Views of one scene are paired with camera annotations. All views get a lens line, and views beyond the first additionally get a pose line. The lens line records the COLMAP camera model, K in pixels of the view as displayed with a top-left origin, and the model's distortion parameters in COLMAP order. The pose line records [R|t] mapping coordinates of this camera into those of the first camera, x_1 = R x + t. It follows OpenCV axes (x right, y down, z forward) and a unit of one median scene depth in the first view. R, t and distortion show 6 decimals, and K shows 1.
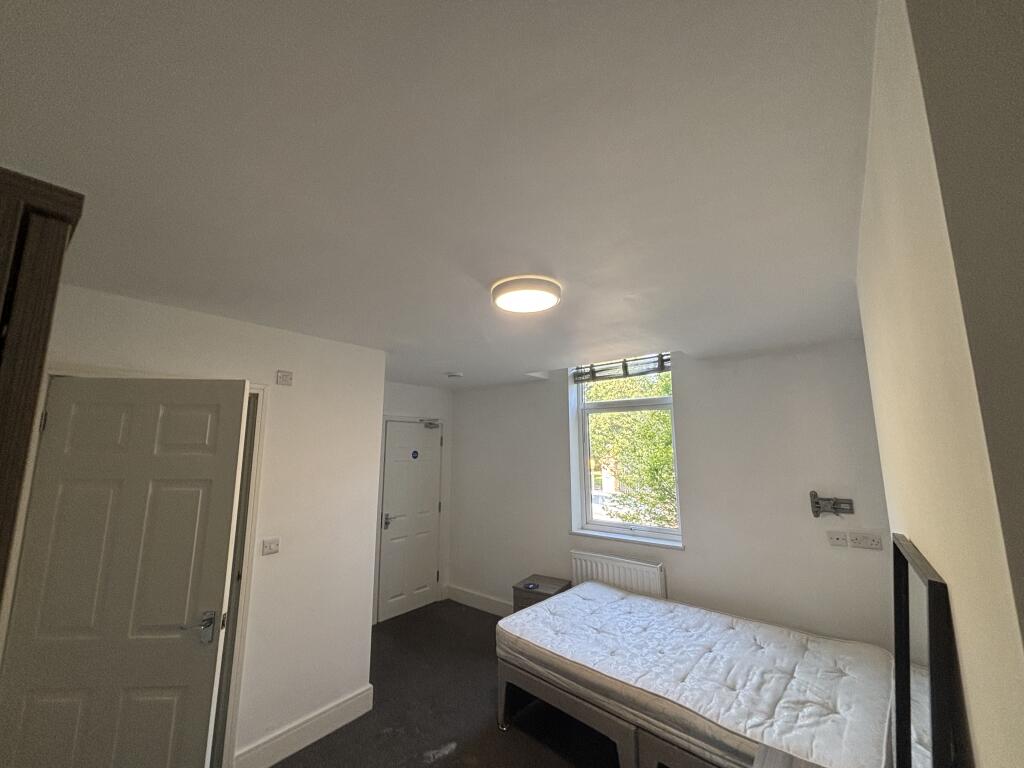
lens RADIAL K [[413.2, 0, 502.5], [0, 413.2, 383.3], [0, 0, 1]] dist [-0.004411, 0.000771]
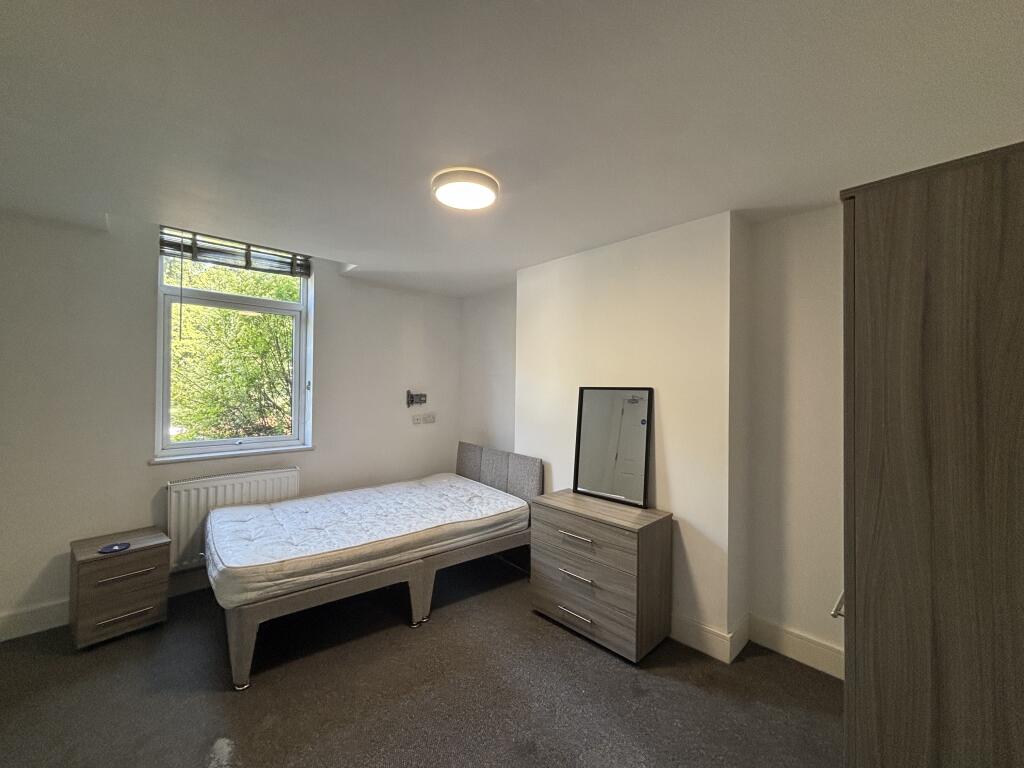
lens RADIAL K [[413.2, 0, 511.5], [0, 413.2, 385.9], [0, 0, 1]] dist [-0.004411, 0.000771]
pose [[0.116947, 0.009077, 0.993097, -0.695486], [-0.169833, 0.985412, 0.010993, 0.175714], [-0.978509, -0.169946, 0.116783, 0.494164]]
